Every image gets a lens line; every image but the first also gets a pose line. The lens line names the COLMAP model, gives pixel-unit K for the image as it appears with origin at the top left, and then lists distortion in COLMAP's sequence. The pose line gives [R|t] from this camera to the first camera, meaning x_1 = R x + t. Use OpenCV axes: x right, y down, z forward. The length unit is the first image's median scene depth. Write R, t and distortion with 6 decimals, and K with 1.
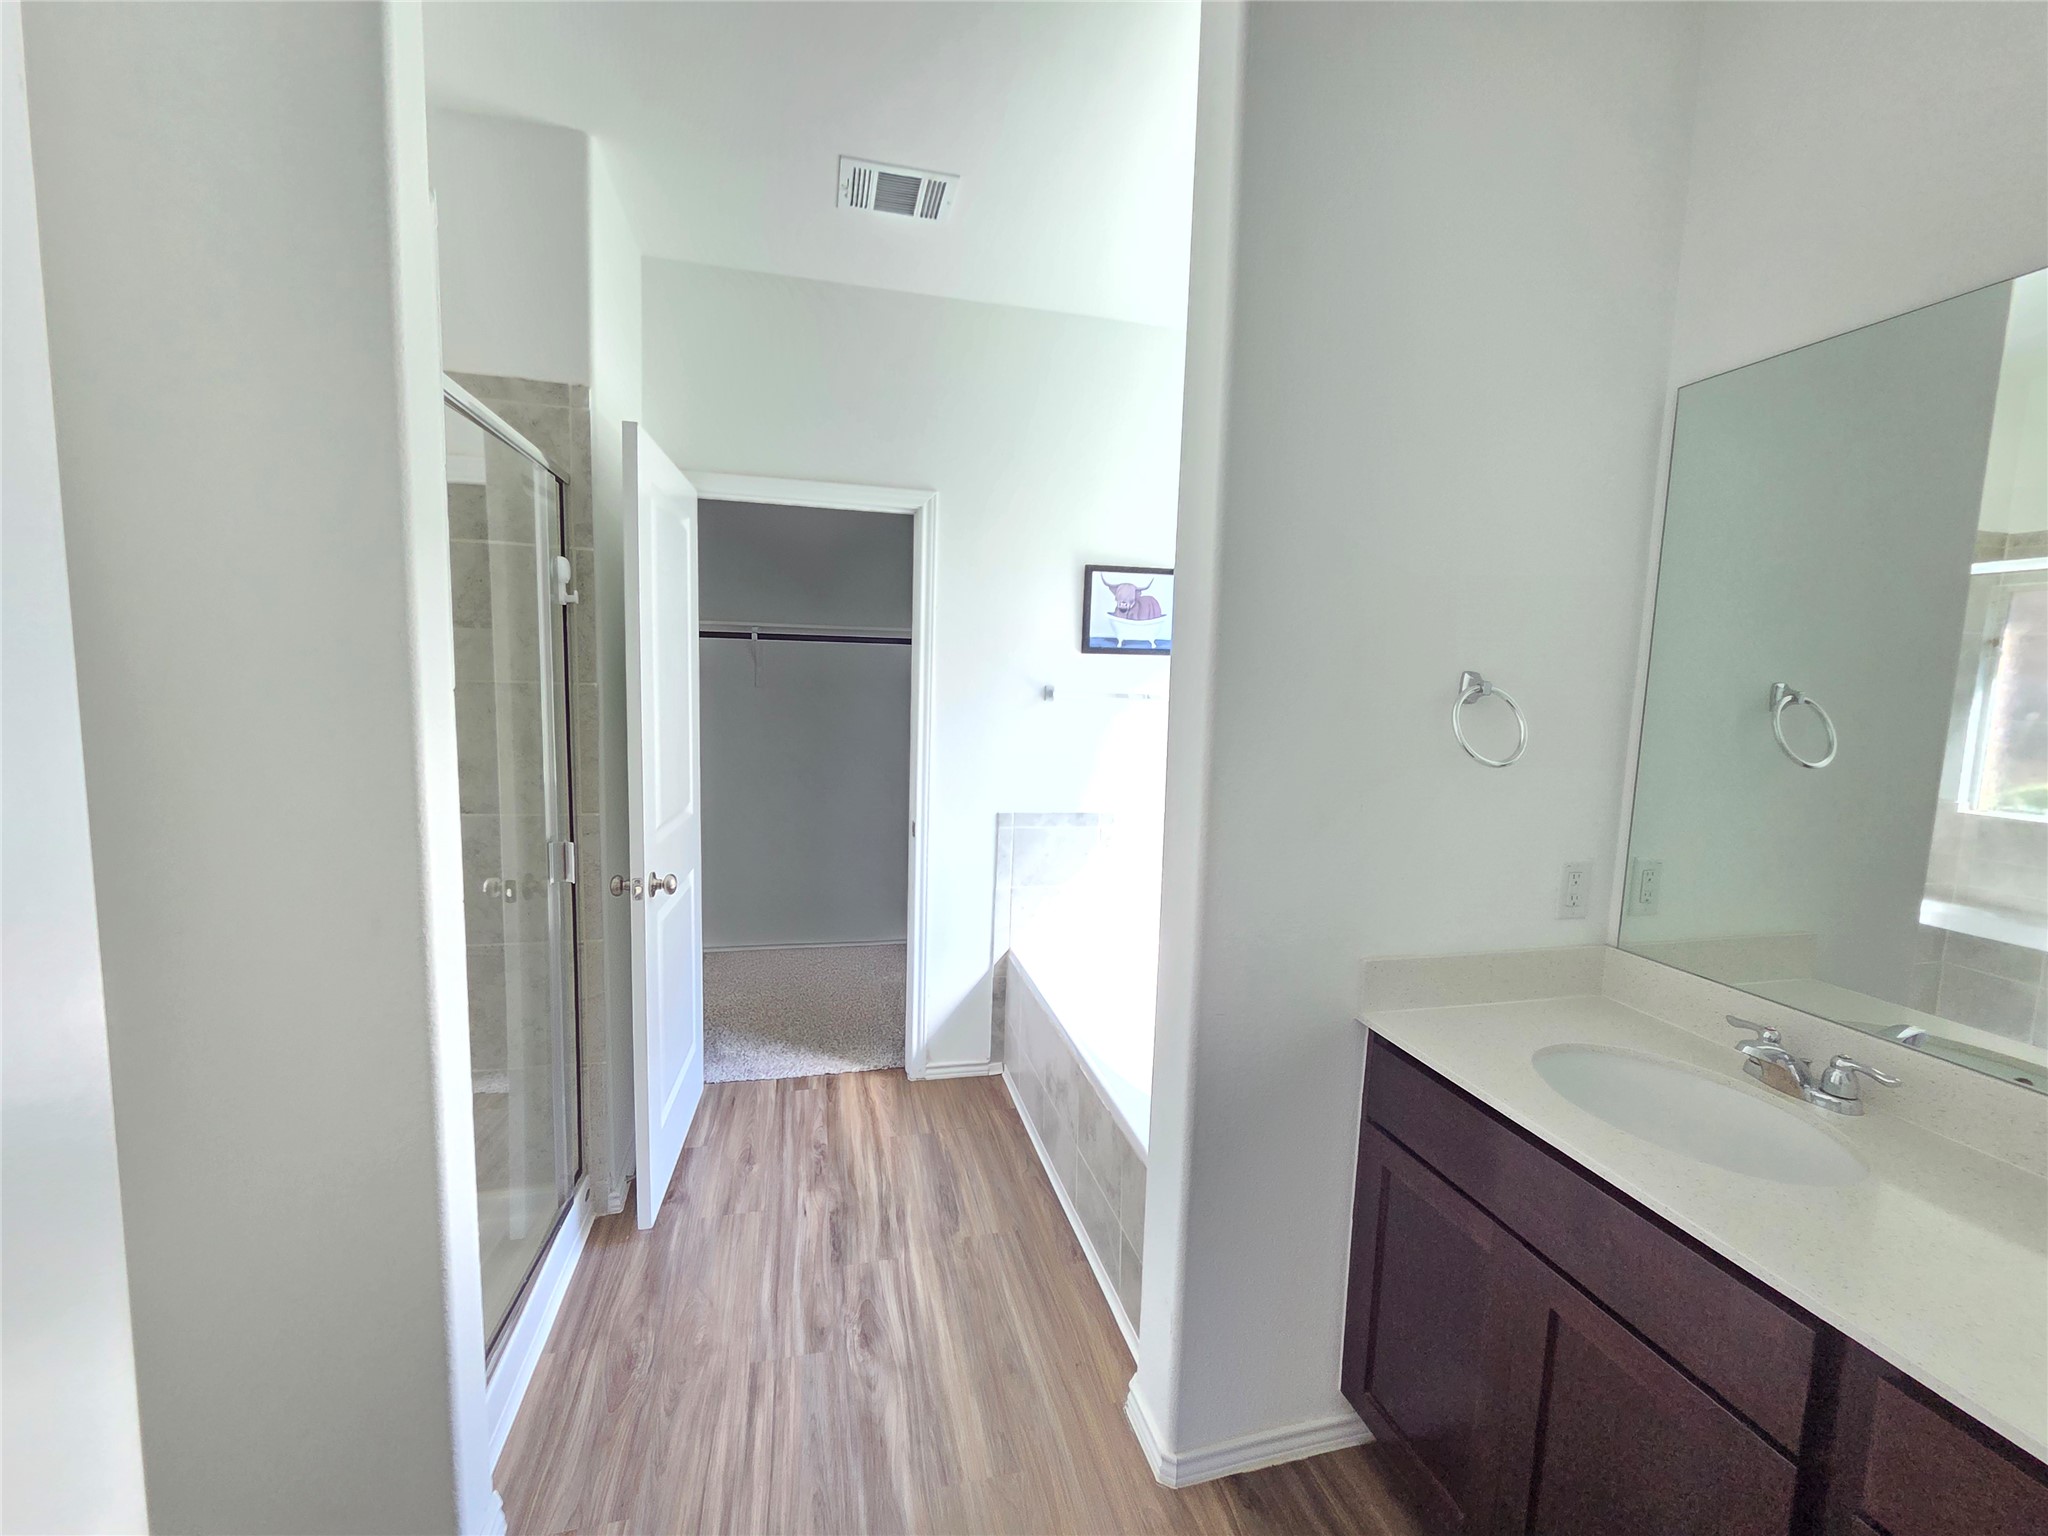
lens RADIAL K [[845.8, 0, 1030.4], [0, 845.8, 769.2], [0, 0, 1]] dist [-0.004930, 0.001808]
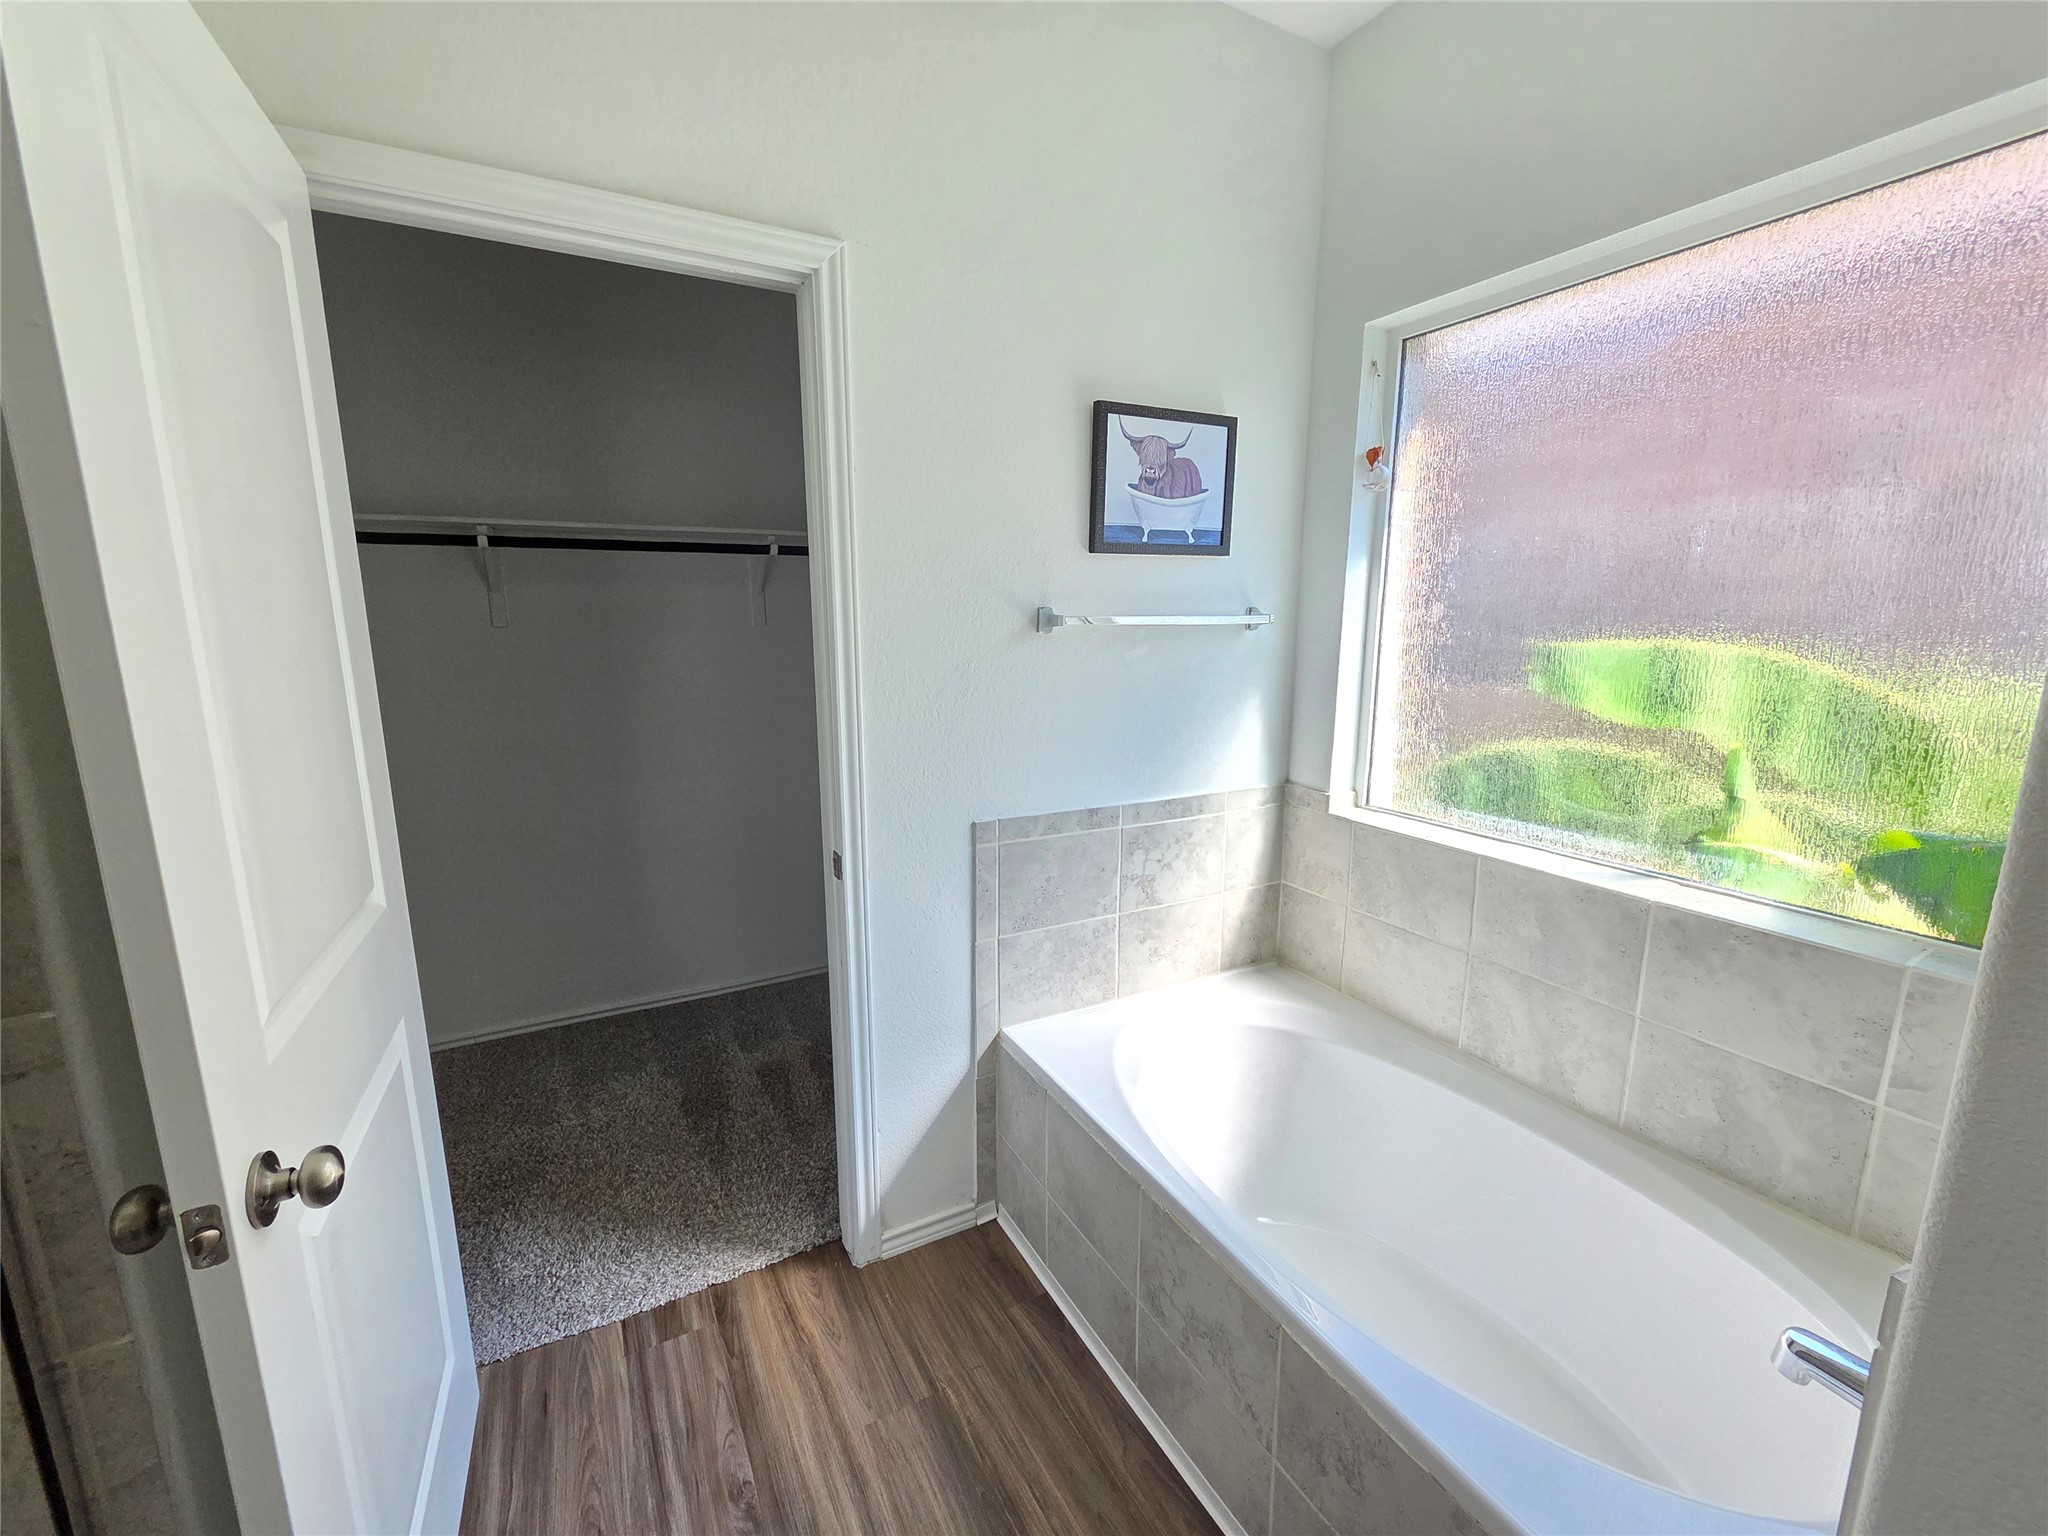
lens RADIAL K [[845.8, 0, 1035.4], [0, 845.8, 777.9], [0, 0, 1]] dist [-0.004930, 0.001808]
pose [[0.965433, -0.073934, 0.249947, -0.144862], [0.048793, 0.993239, 0.105334, -0.041576], [-0.256045, -0.089497, 0.962513, 0.410639]]
